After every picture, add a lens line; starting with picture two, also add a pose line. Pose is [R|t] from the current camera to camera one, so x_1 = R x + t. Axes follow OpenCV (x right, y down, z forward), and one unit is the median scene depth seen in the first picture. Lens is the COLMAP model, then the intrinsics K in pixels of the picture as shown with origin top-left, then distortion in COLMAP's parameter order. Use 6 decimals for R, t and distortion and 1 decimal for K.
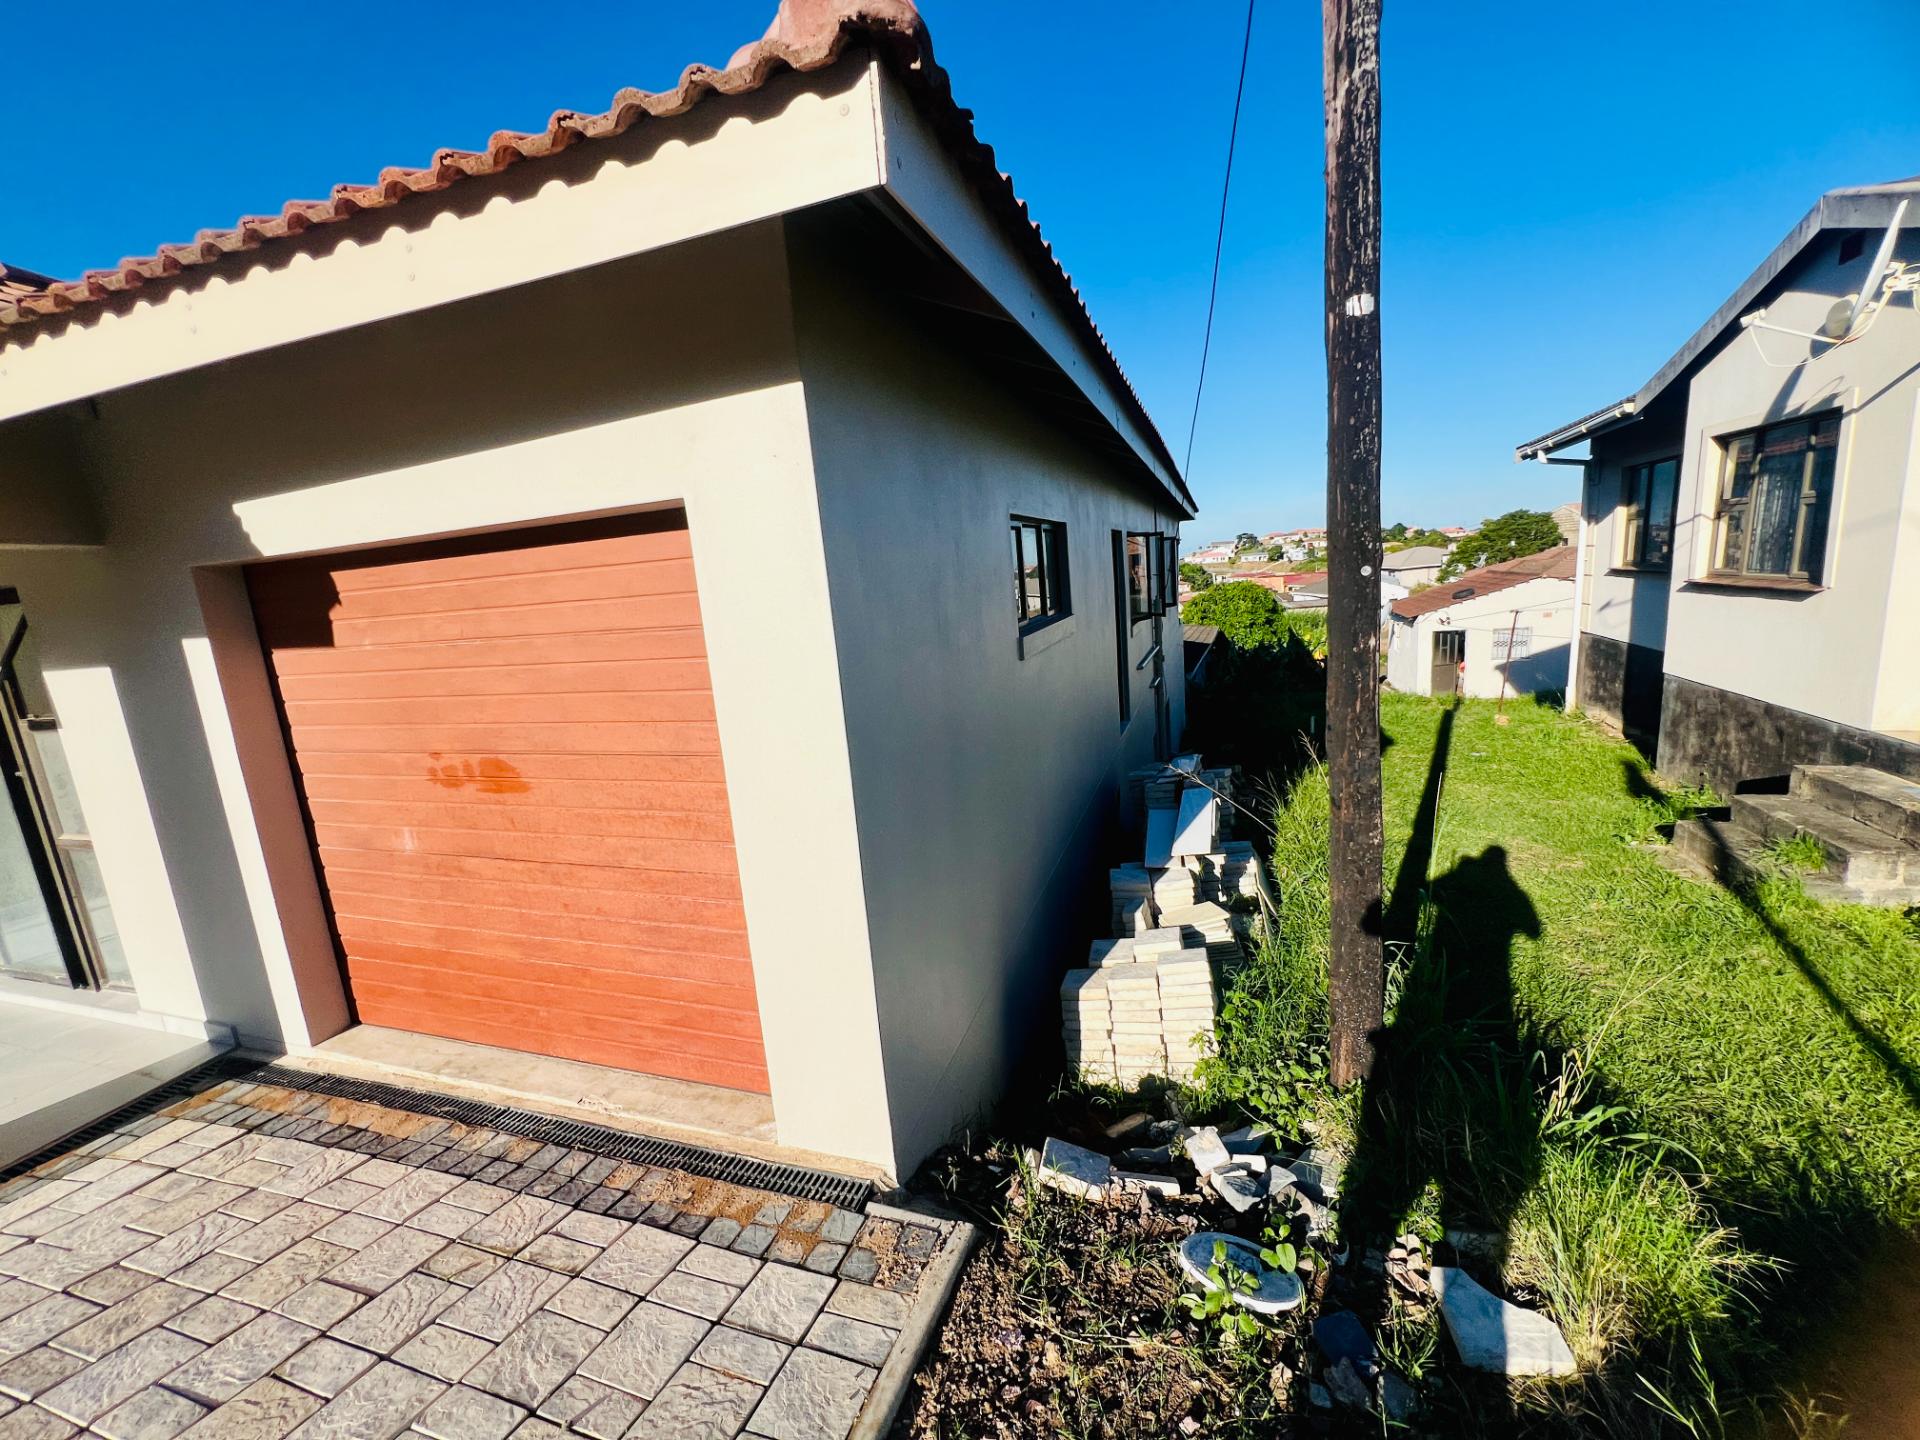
lens RADIAL K [[768.8, 0, 961.1], [0, 768.8, 715.2], [0, 0, 1]] dist [-0.004387, 0.000986]
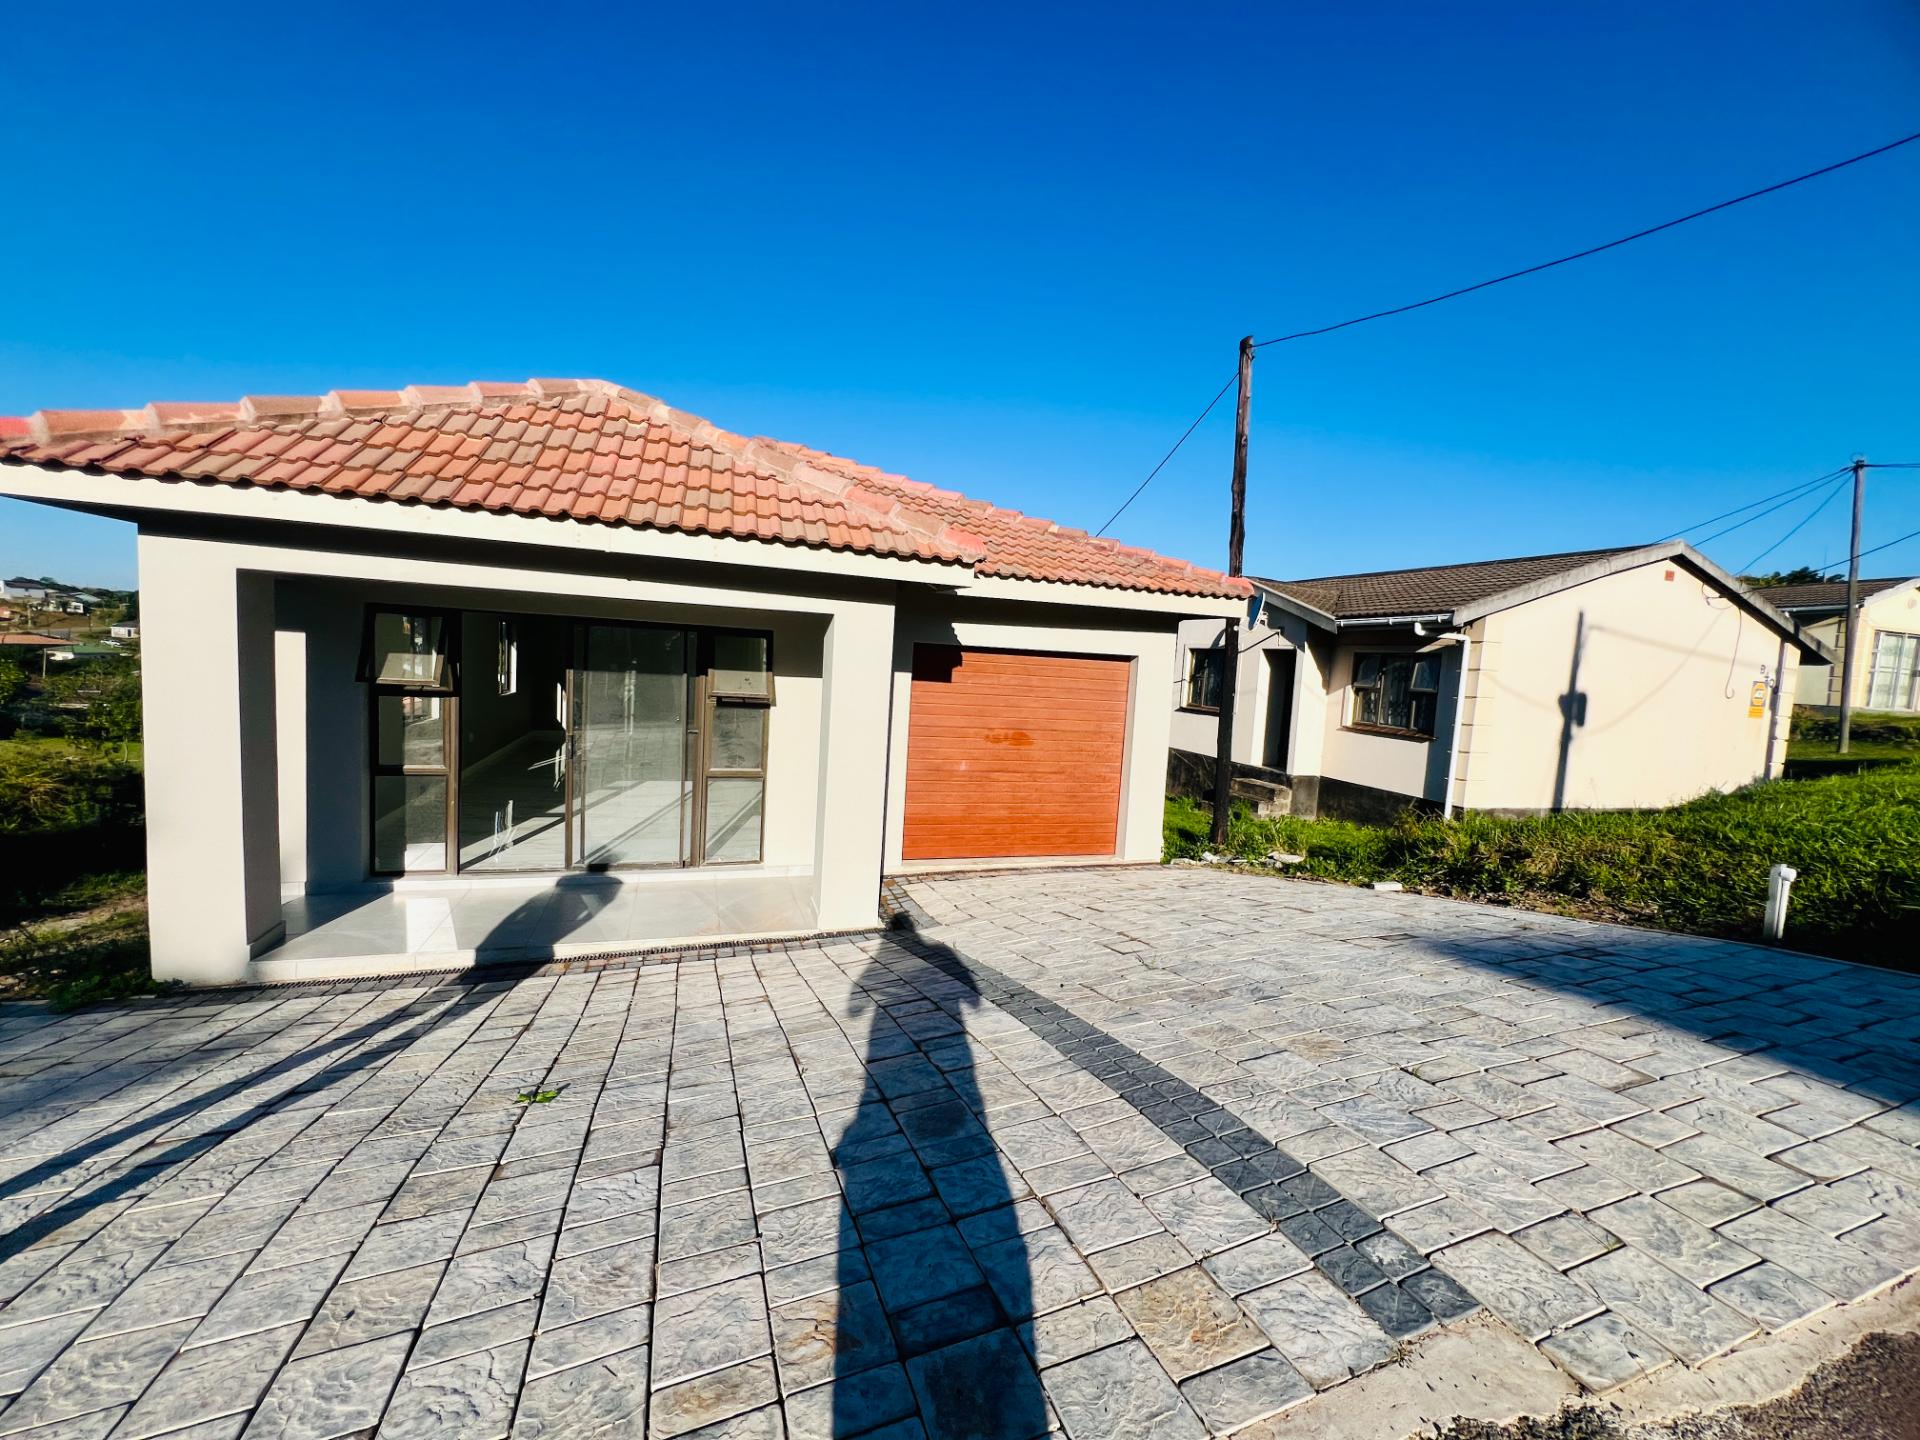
lens RADIAL K [[768.8, 0, 956.9], [0, 768.8, 719.4], [0, 0, 1]] dist [-0.004387, 0.000986]
pose [[0.781974, 0.077121, 0.618522, -2.295171], [-0.005515, 0.993133, -0.116857, 0.307824], [-0.623287, 0.087968, 0.777030, -0.864015]]
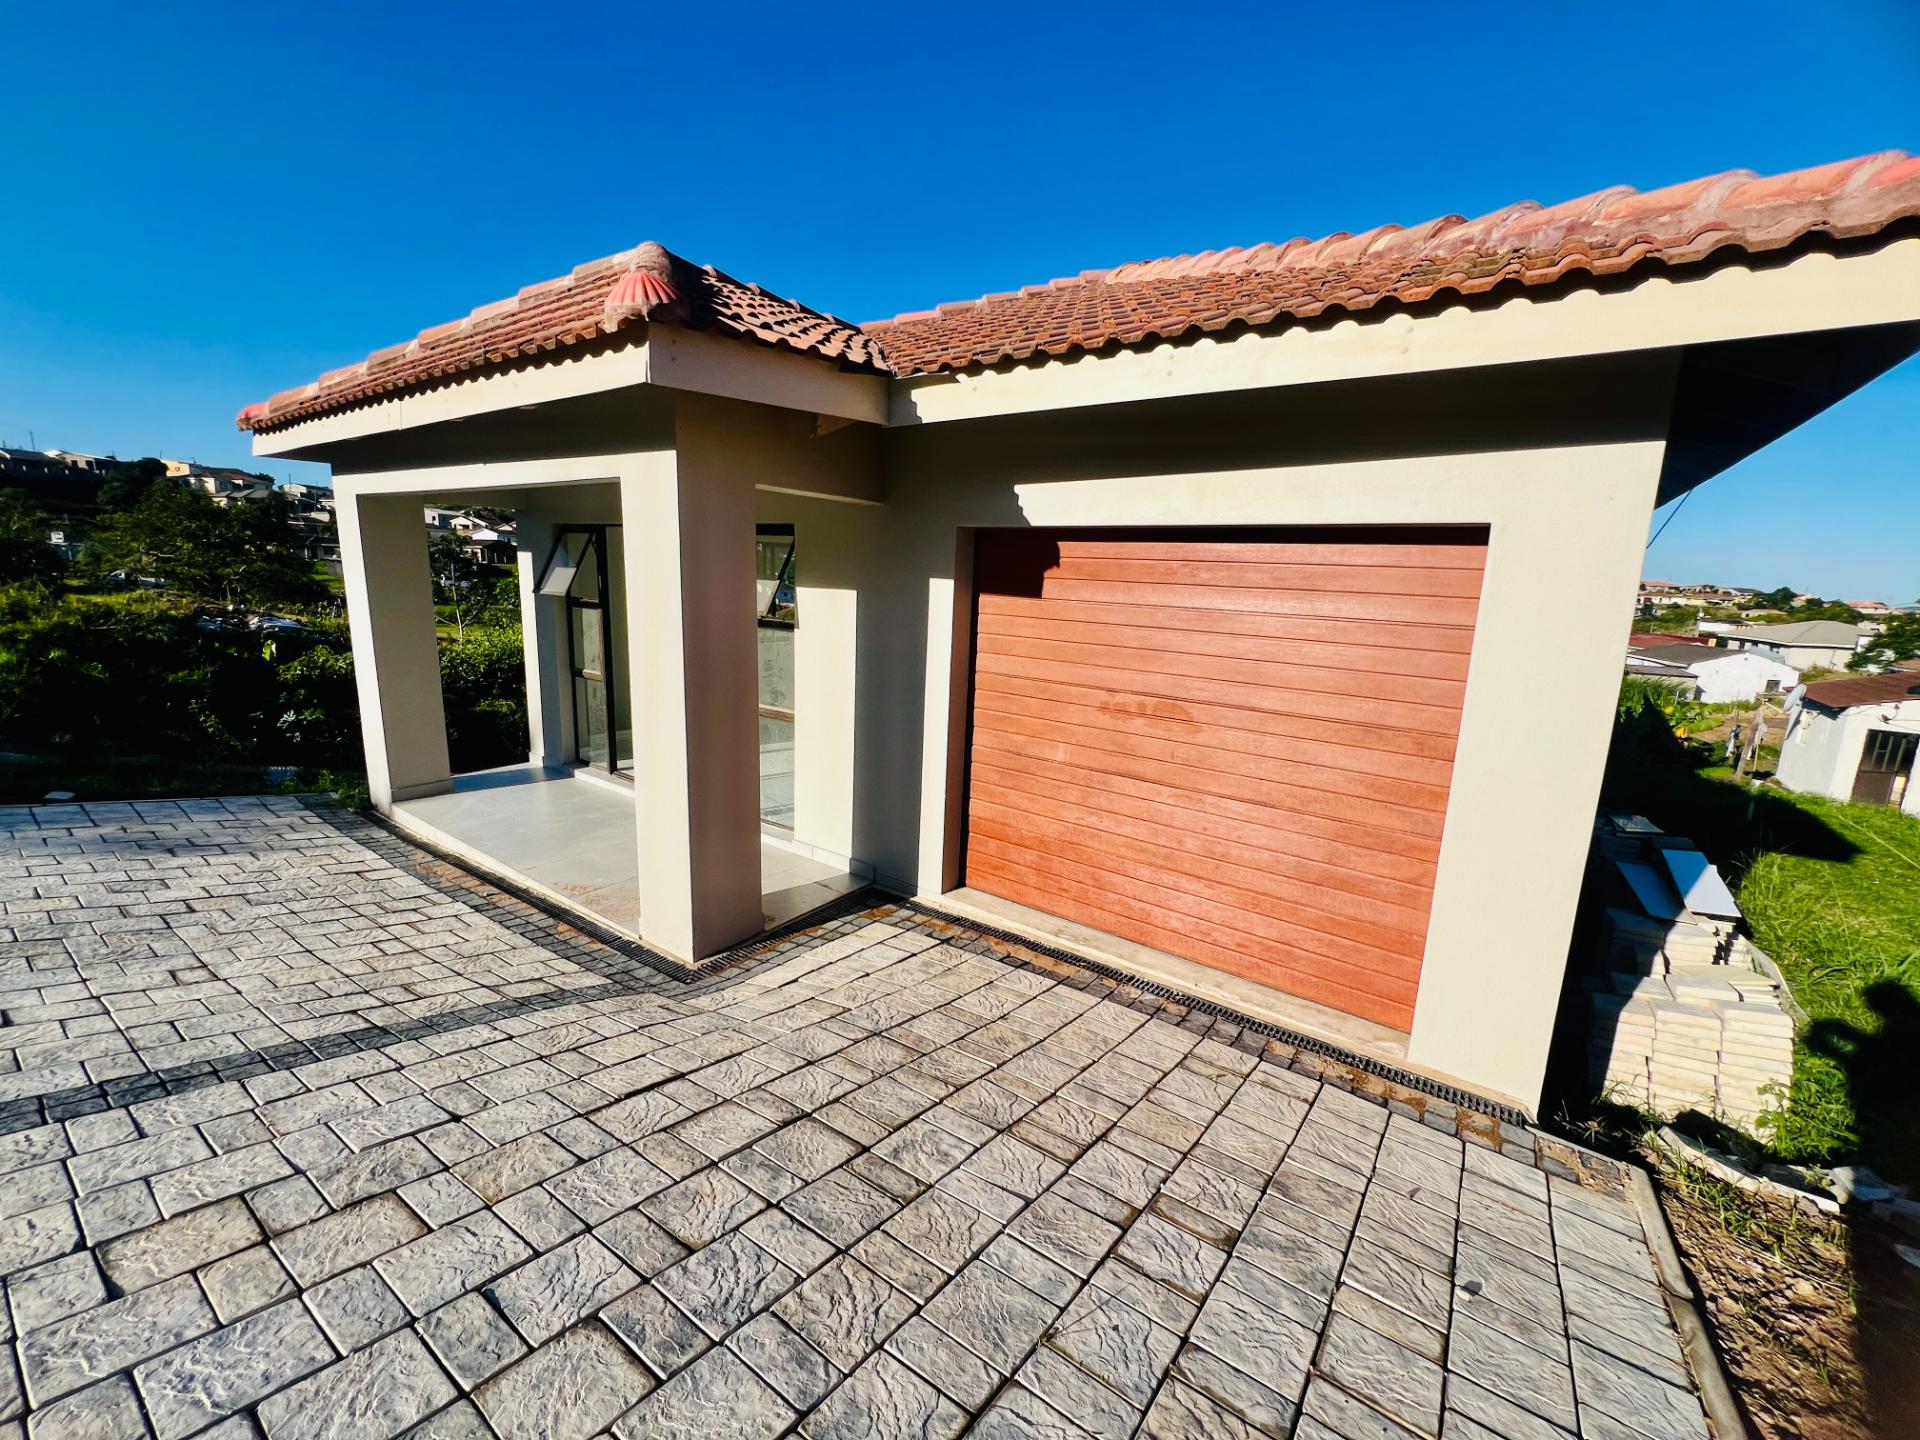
lens RADIAL K [[768.8, 0, 956.1], [0, 768.8, 719.8], [0, 0, 1]] dist [-0.004387, 0.000986]
pose [[0.946958, 0.171202, -0.271958, -0.569745], [-0.167516, 0.985179, 0.036894, 0.092087], [0.274244, 0.010620, 0.961602, -0.299042]]
